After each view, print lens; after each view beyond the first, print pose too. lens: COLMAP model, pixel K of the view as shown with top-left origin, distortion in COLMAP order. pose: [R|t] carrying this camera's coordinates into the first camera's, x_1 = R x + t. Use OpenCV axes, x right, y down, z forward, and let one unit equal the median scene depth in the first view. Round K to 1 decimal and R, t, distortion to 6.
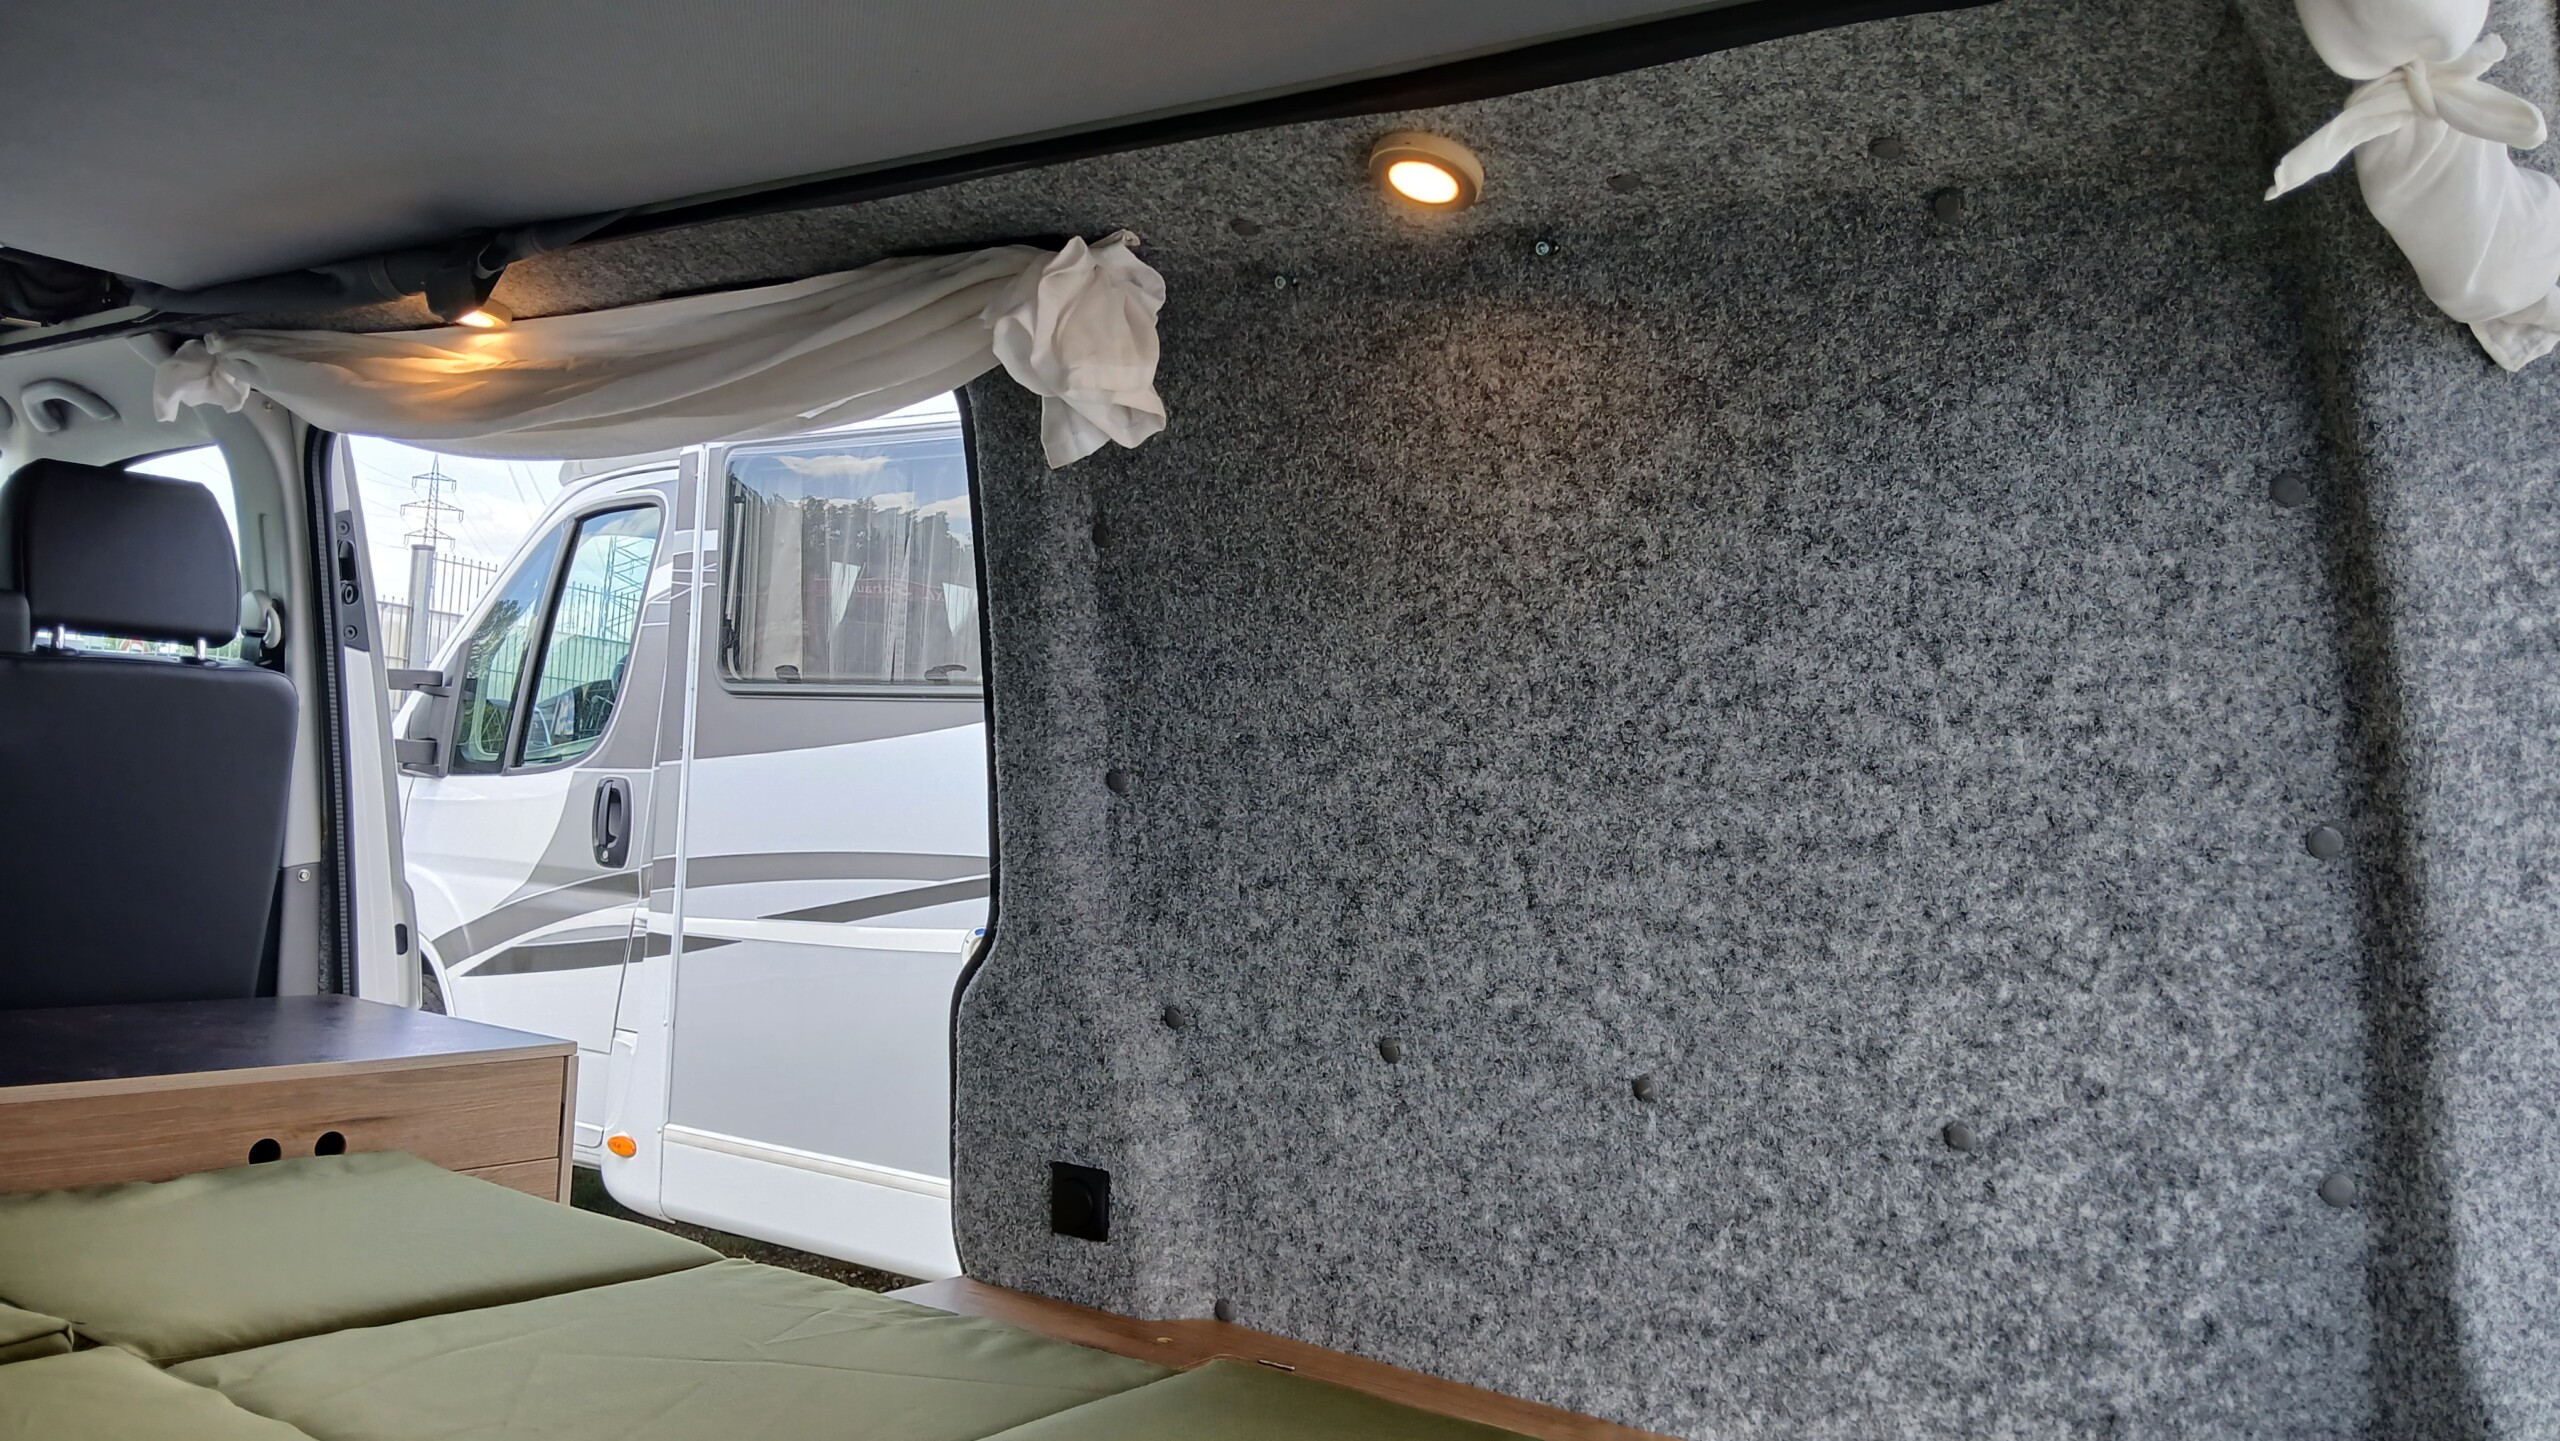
lens RADIAL K [[1989.9, 0, 1280.5], [0, 1989.9, 725.5], [0, 0, 1]] dist [-0.002412, -0.033391]
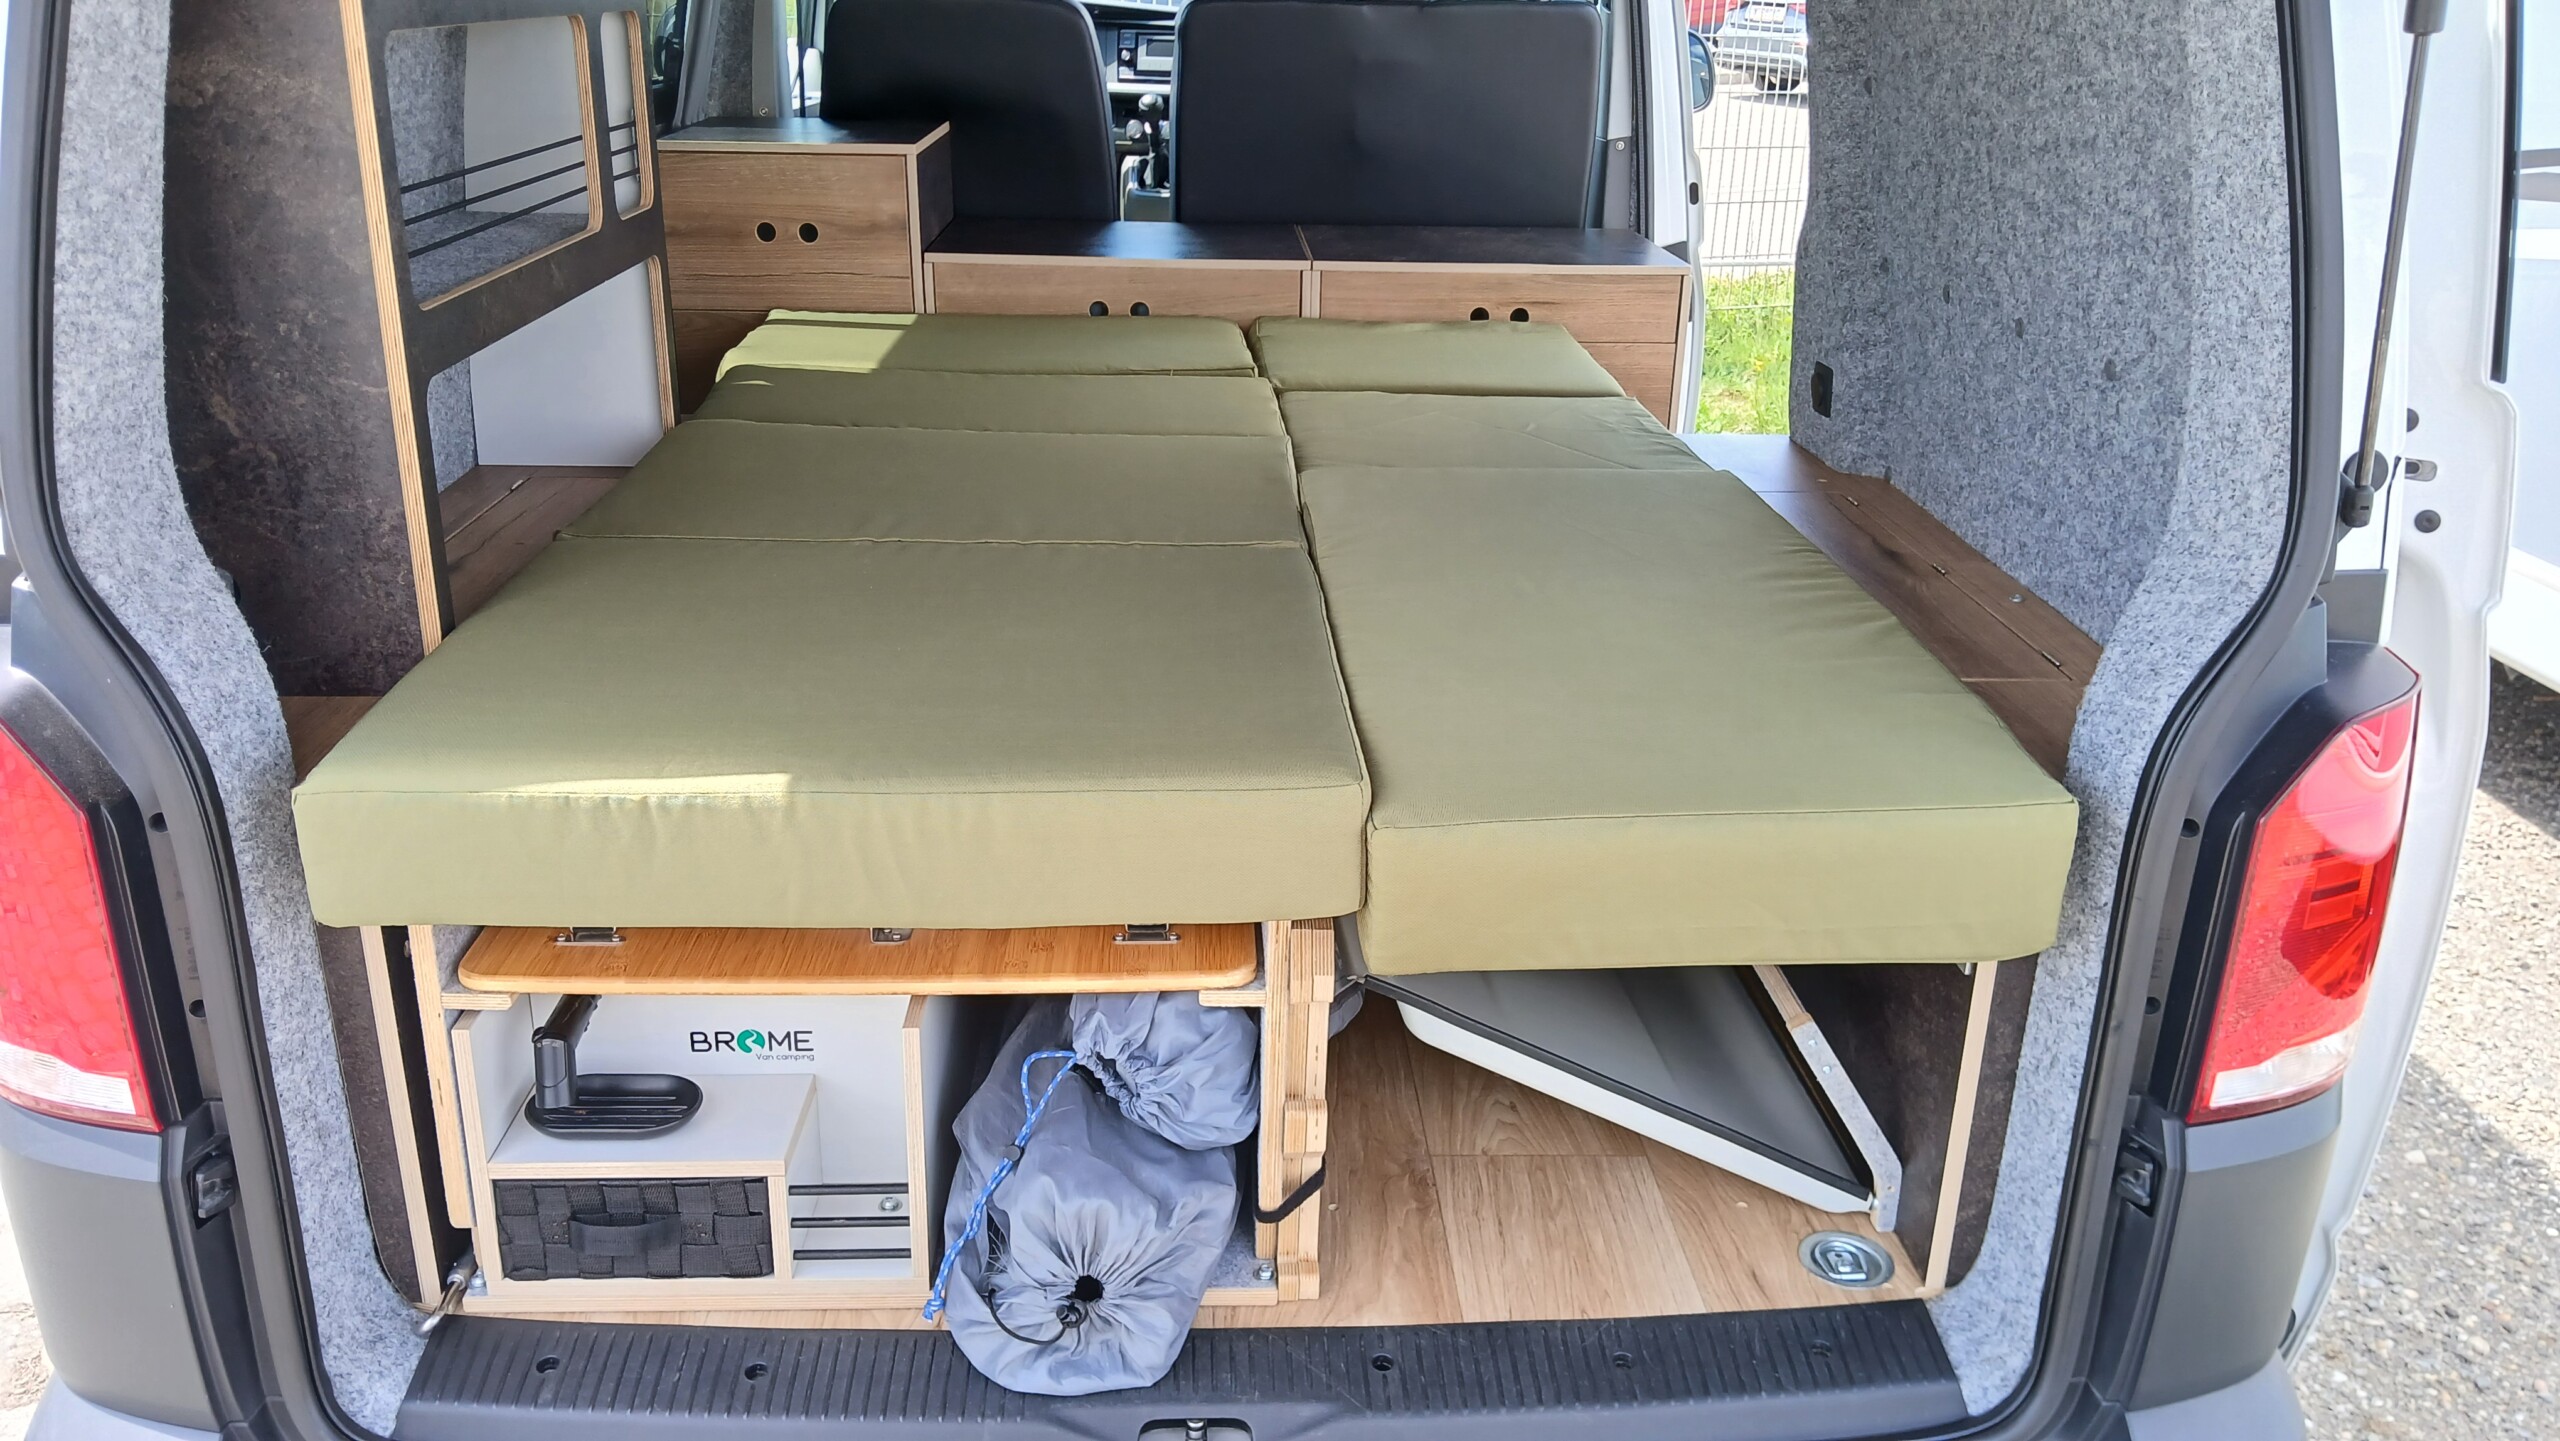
lens RADIAL K [[1989.9, 0, 1279.1], [0, 1989.9, 722.7], [0, 0, 1]] dist [-0.002412, -0.033391]
pose [[0.621491, 0.239664, -0.745862, 0.787990], [0.033420, 0.943080, 0.330883, -0.024474], [0.782708, -0.230568, 0.578106, -0.203965]]
